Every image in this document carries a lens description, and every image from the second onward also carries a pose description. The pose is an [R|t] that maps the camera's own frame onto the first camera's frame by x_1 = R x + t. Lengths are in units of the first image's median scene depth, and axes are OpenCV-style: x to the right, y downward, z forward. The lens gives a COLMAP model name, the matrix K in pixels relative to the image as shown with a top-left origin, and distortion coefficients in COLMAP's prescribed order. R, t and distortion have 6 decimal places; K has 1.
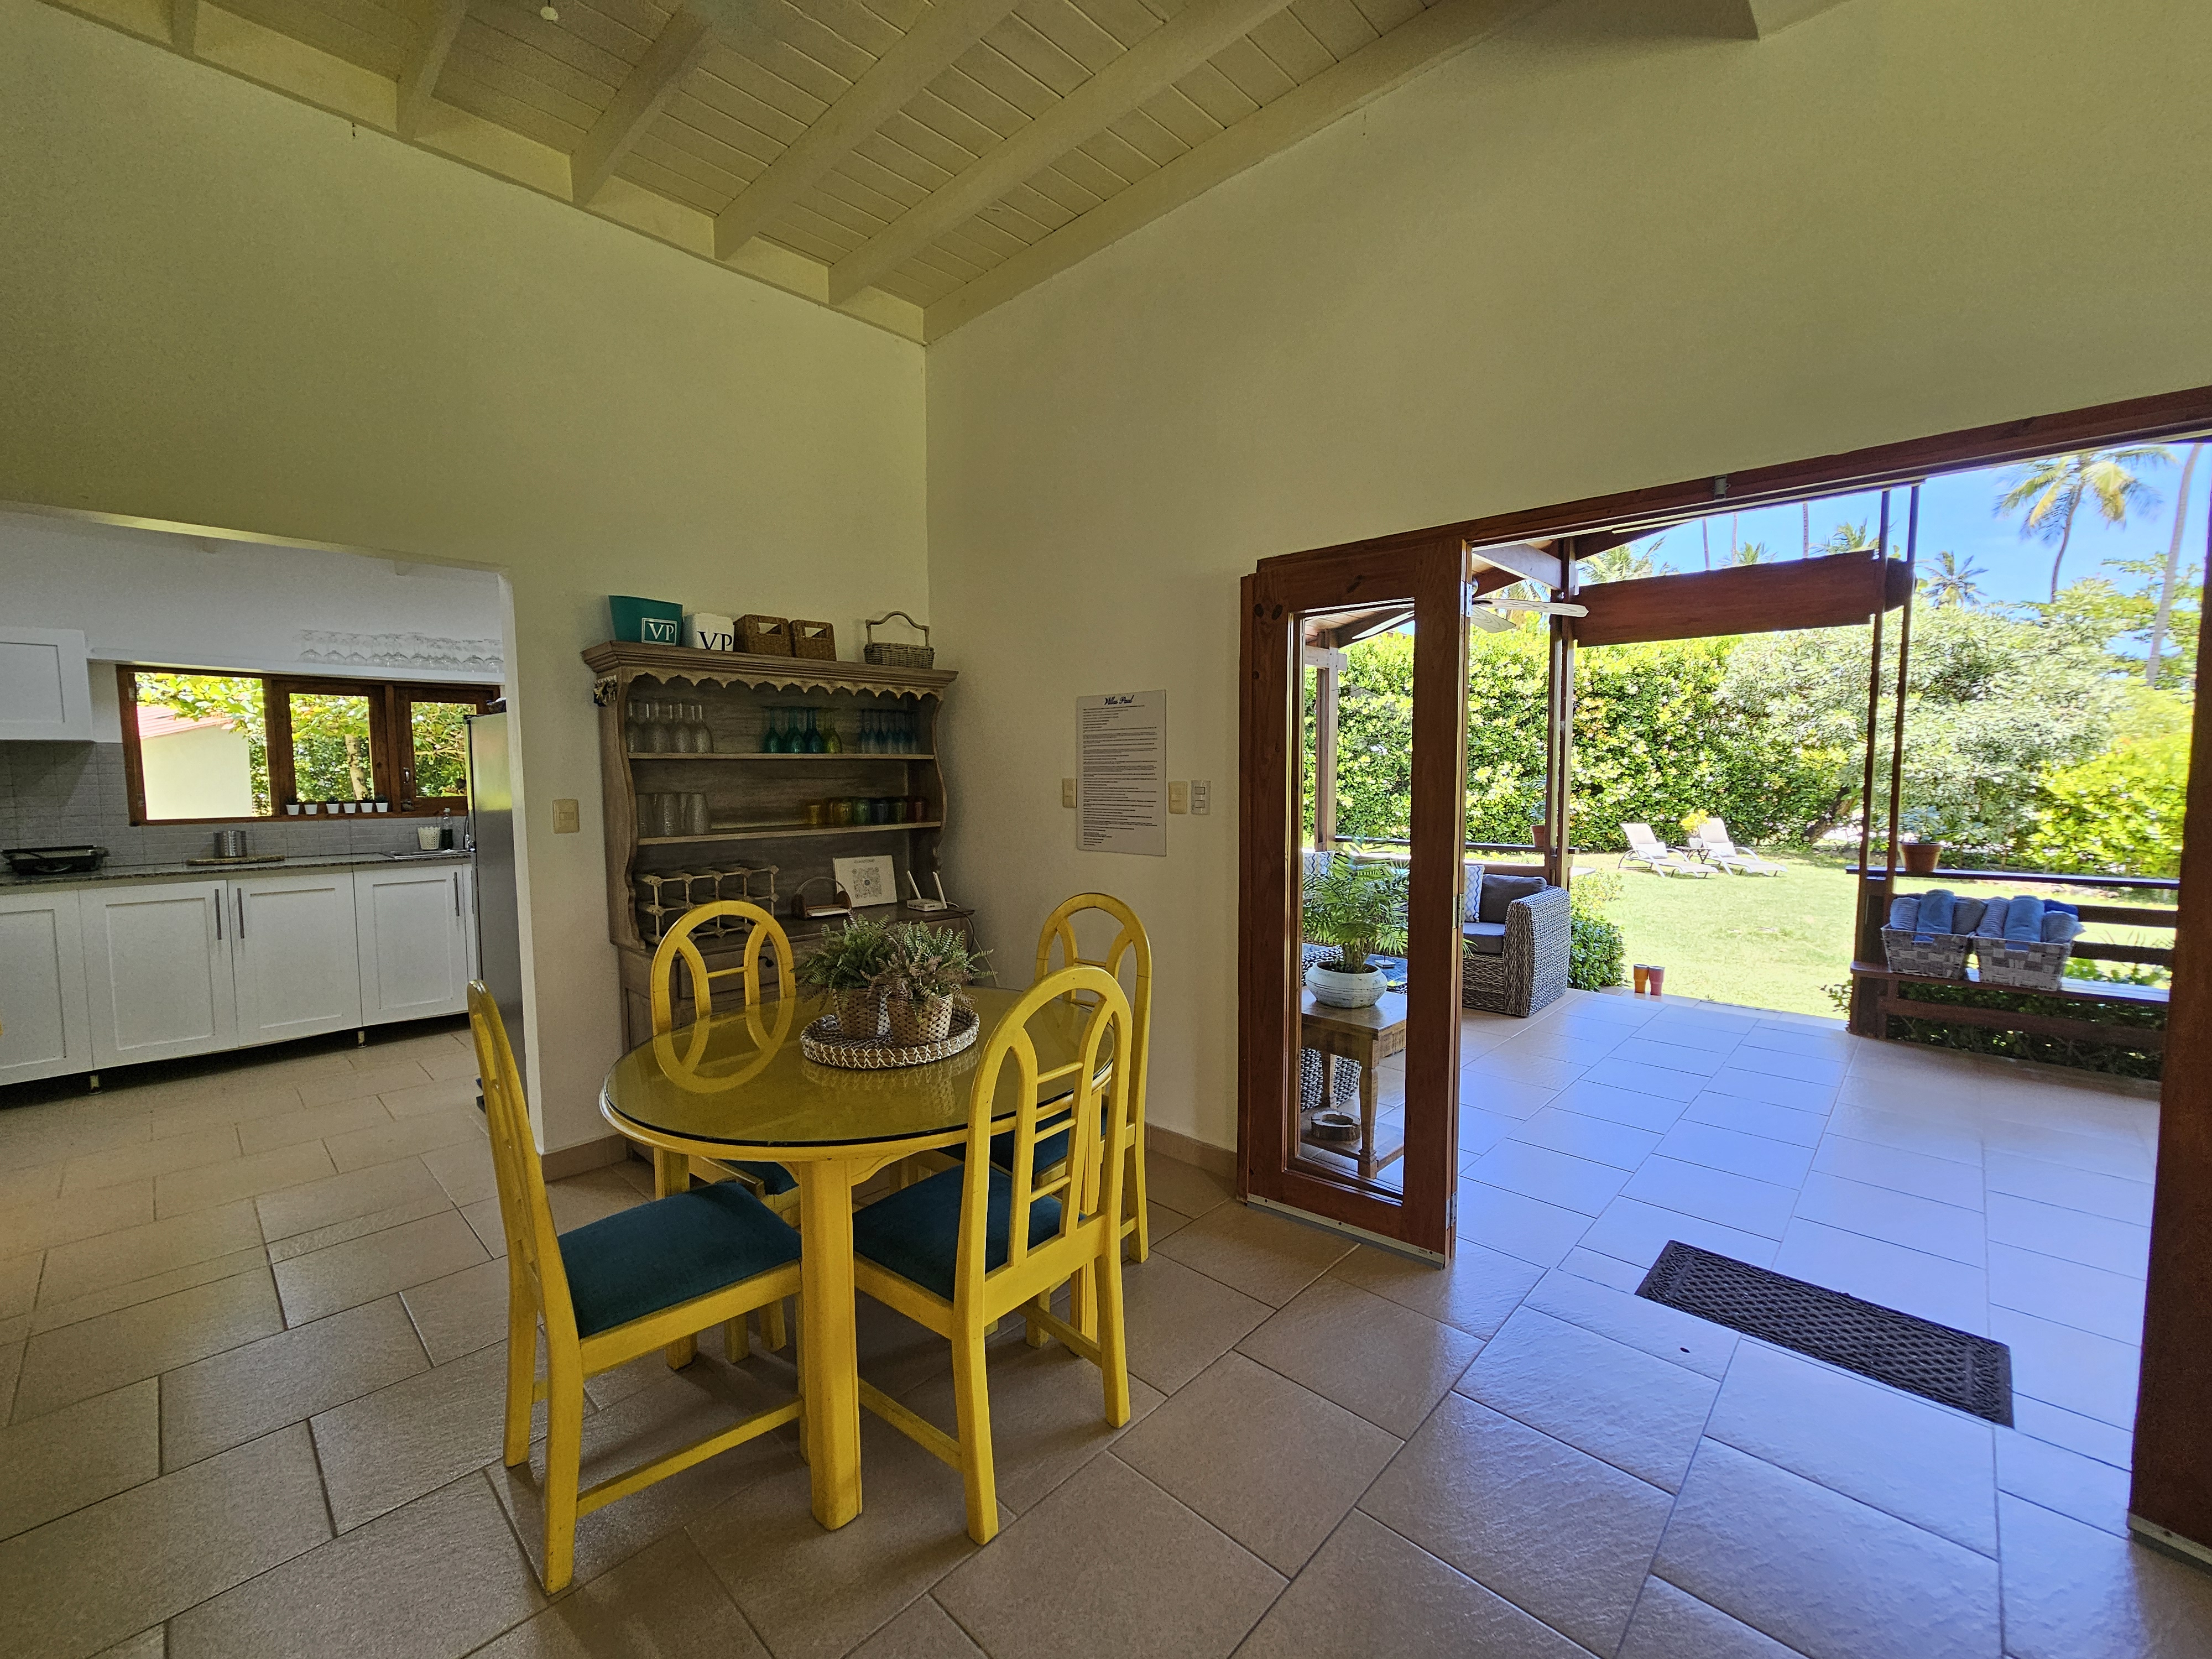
lens RADIAL K [[907.5, 0, 1105.6], [0, 907.5, 834.6], [0, 0, 1]] dist [-0.003311, 0.003570]
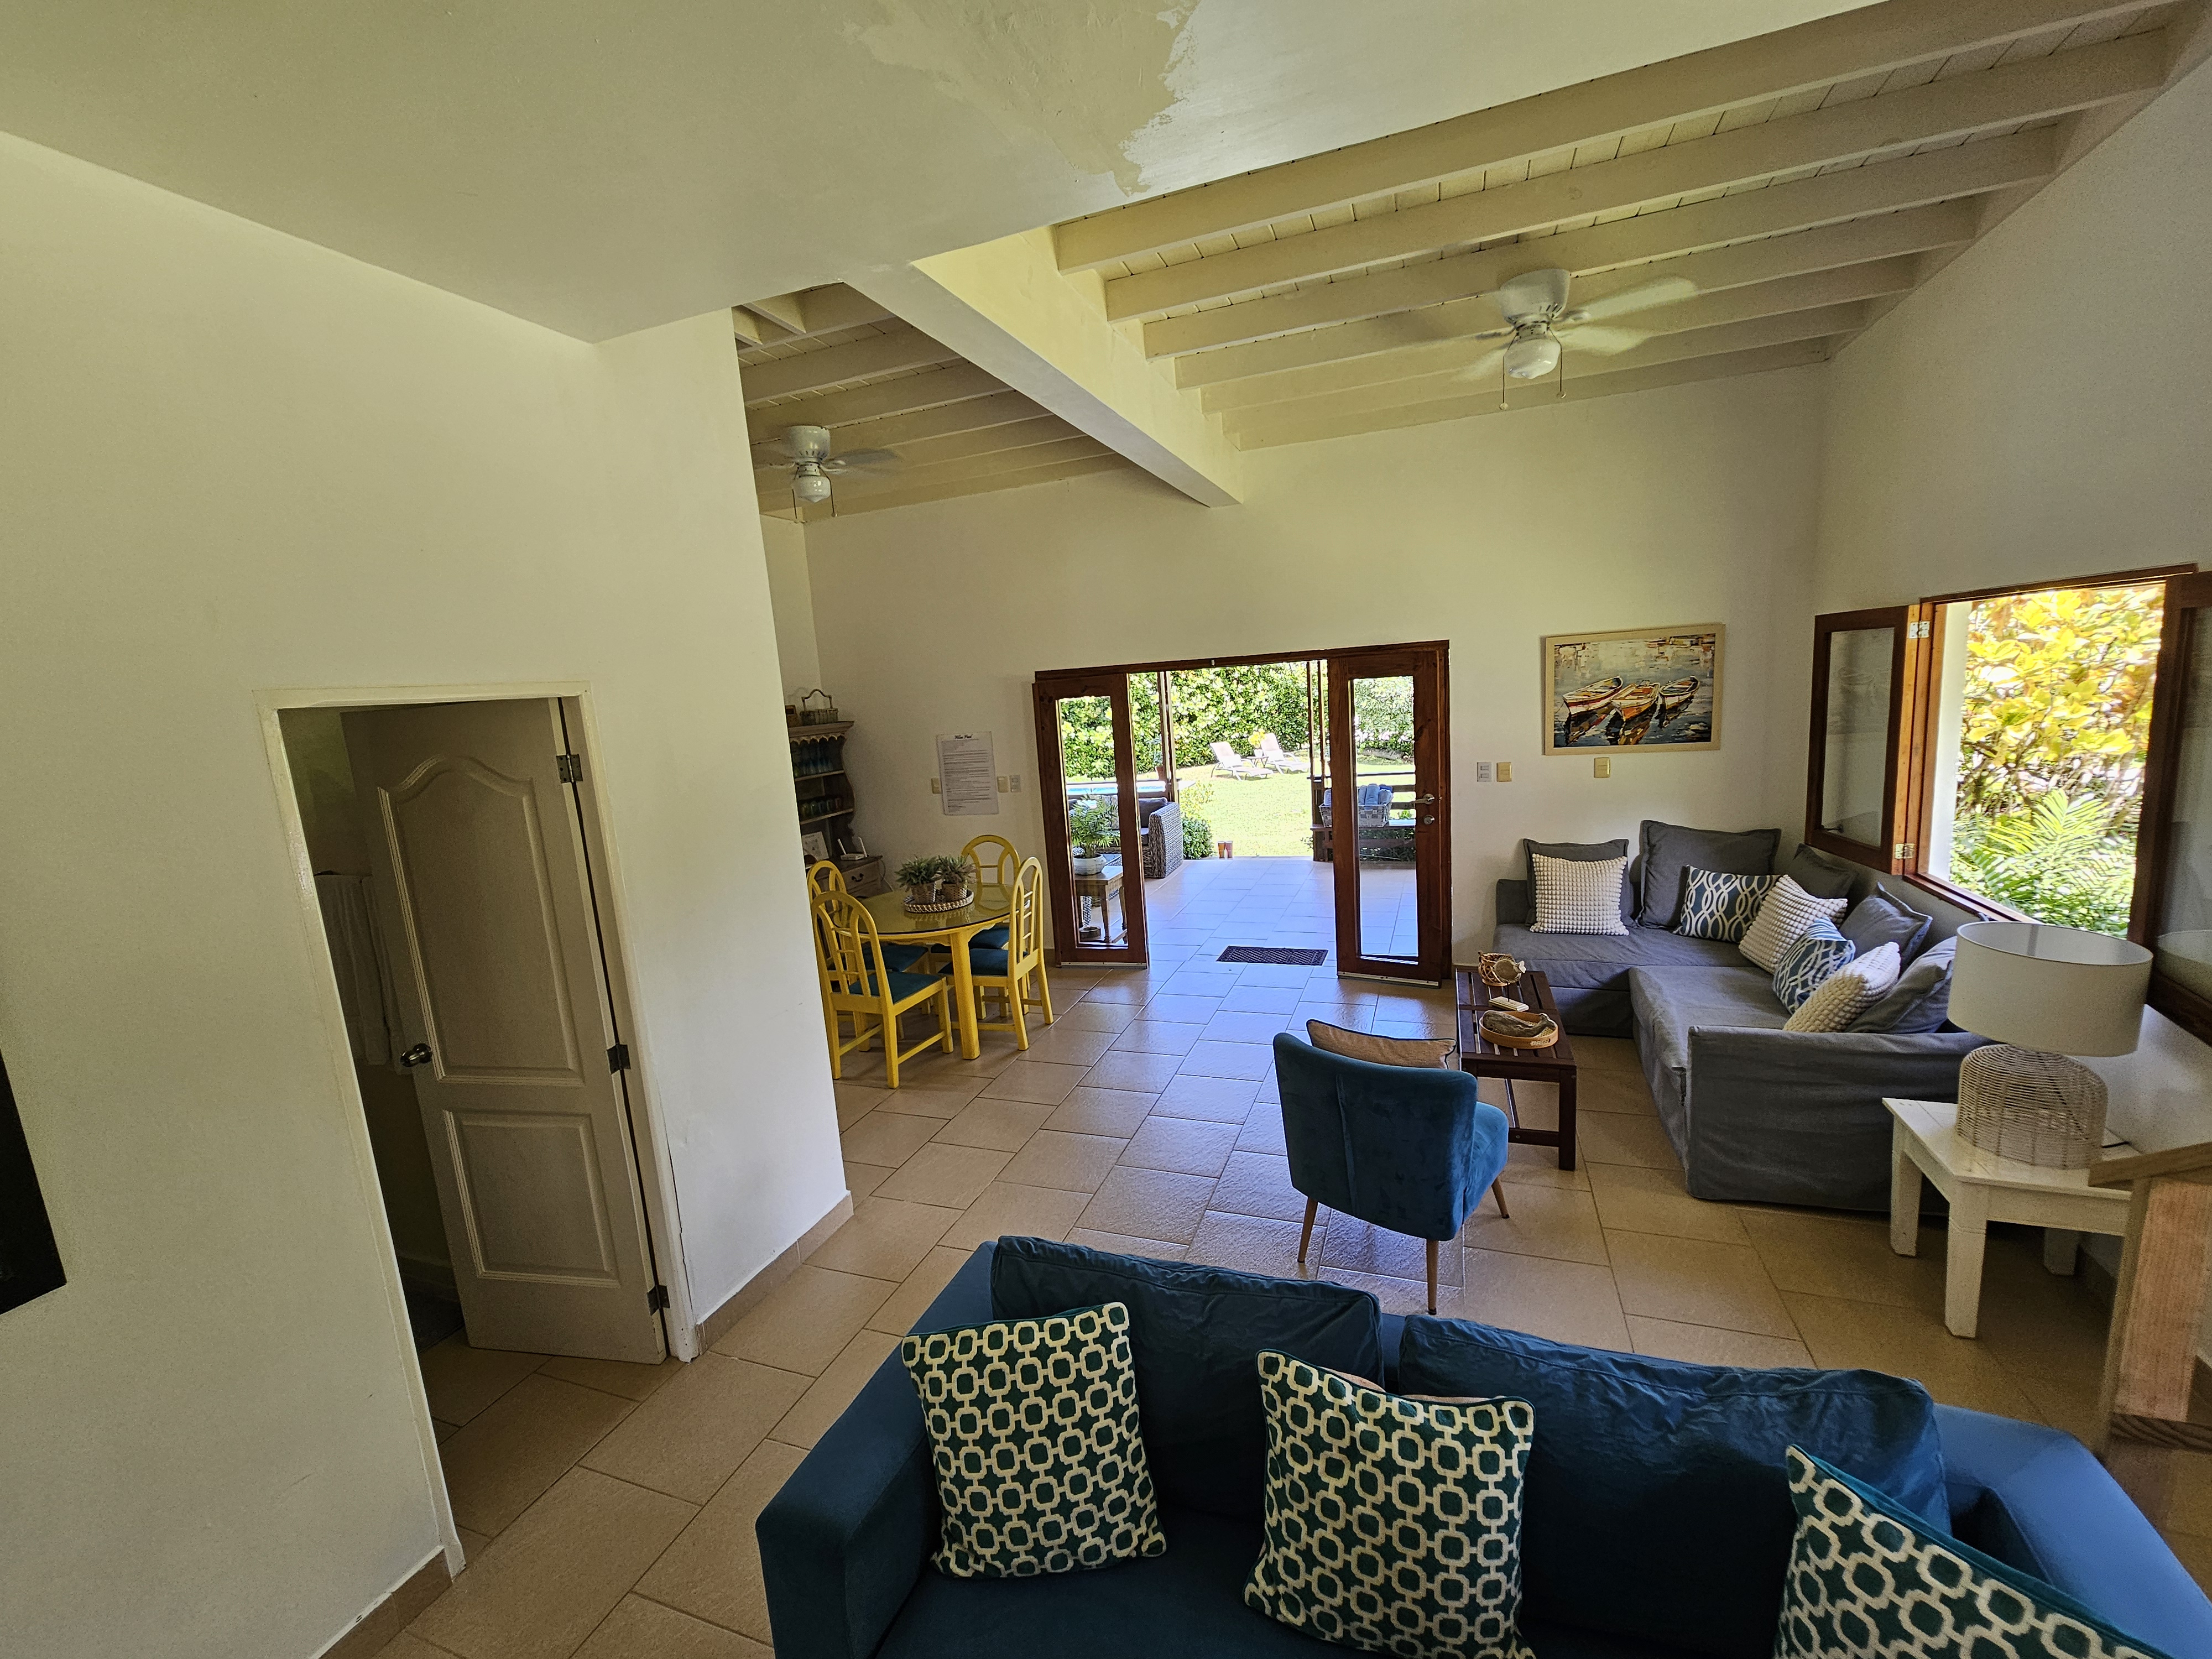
lens RADIAL K [[907.5, 0, 1105.6], [0, 907.5, 834.6], [0, 0, 1]] dist [-0.003311, 0.003570]
pose [[0.918814, -0.125845, 0.374090, -0.461681], [0.097961, 0.990861, 0.092723, -0.091174], [-0.382340, -0.048549, 0.922746, -0.923247]]
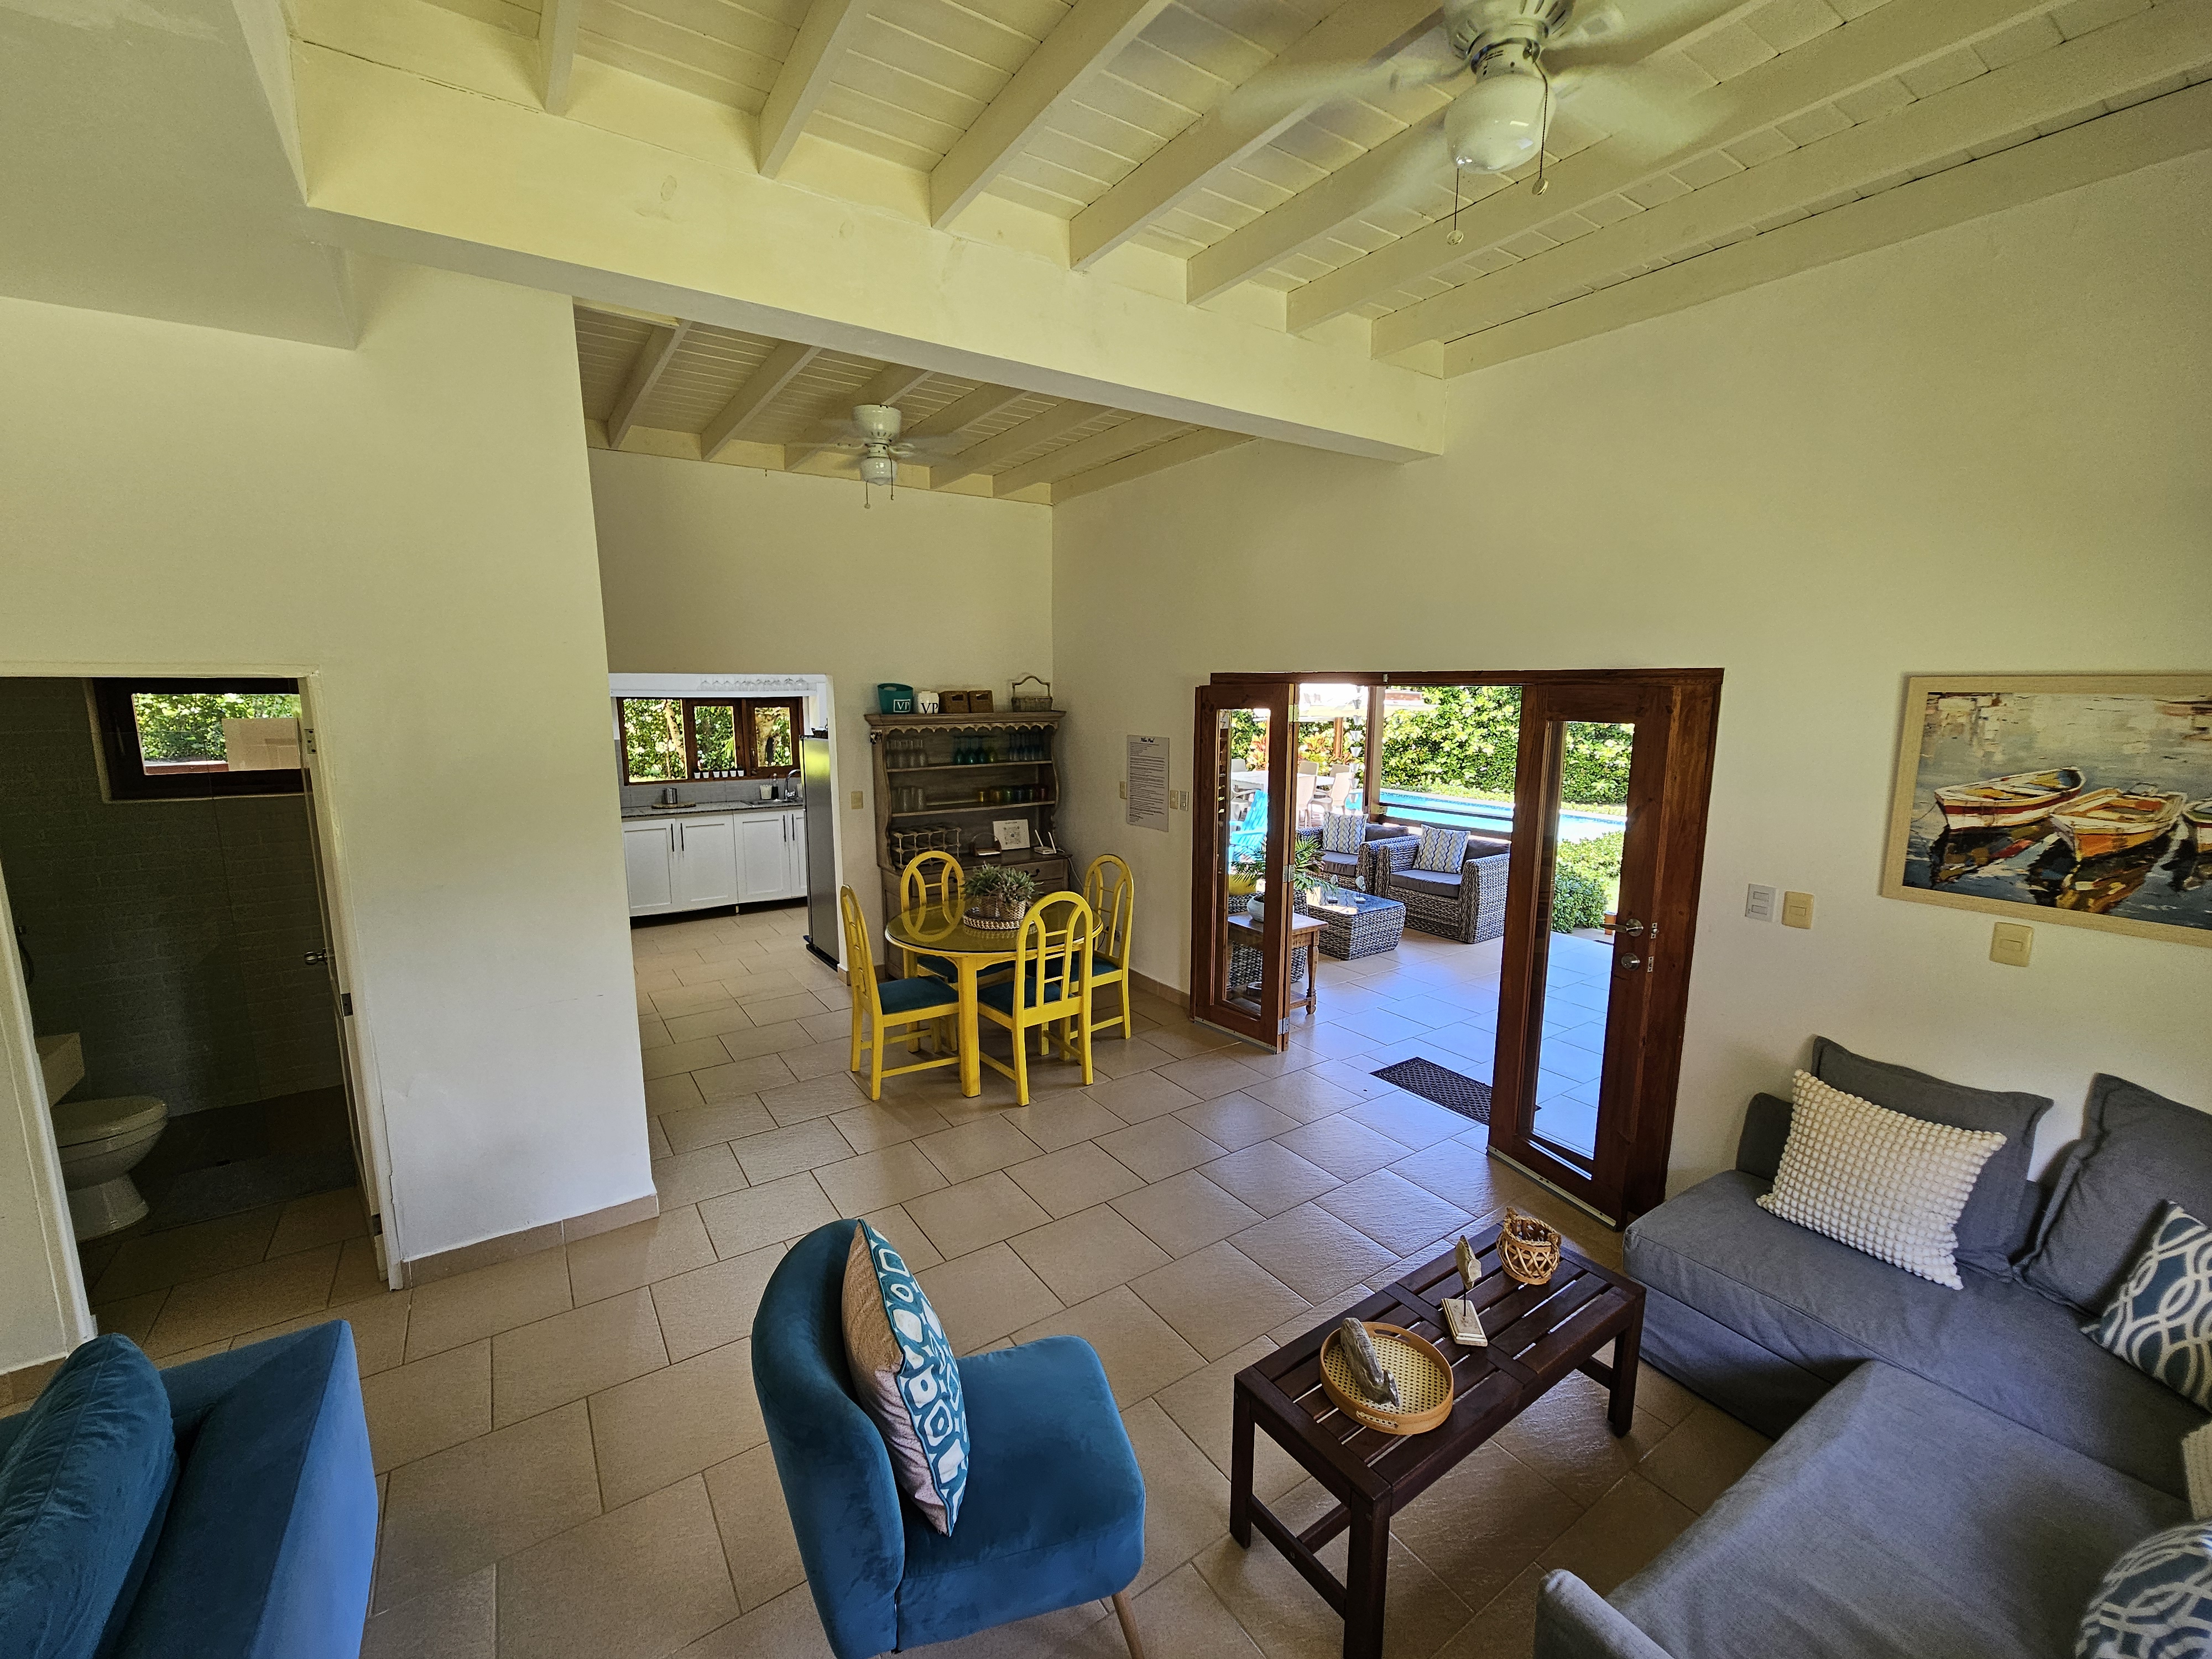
lens RADIAL K [[907.5, 0, 1105.6], [0, 907.5, 834.6], [0, 0, 1]] dist [-0.003311, 0.003570]
pose [[0.976354, 0.039904, -0.212464, 0.315138], [-0.021055, 0.995697, 0.090248, -0.124212], [0.215151, -0.083641, 0.972992, -0.723244]]
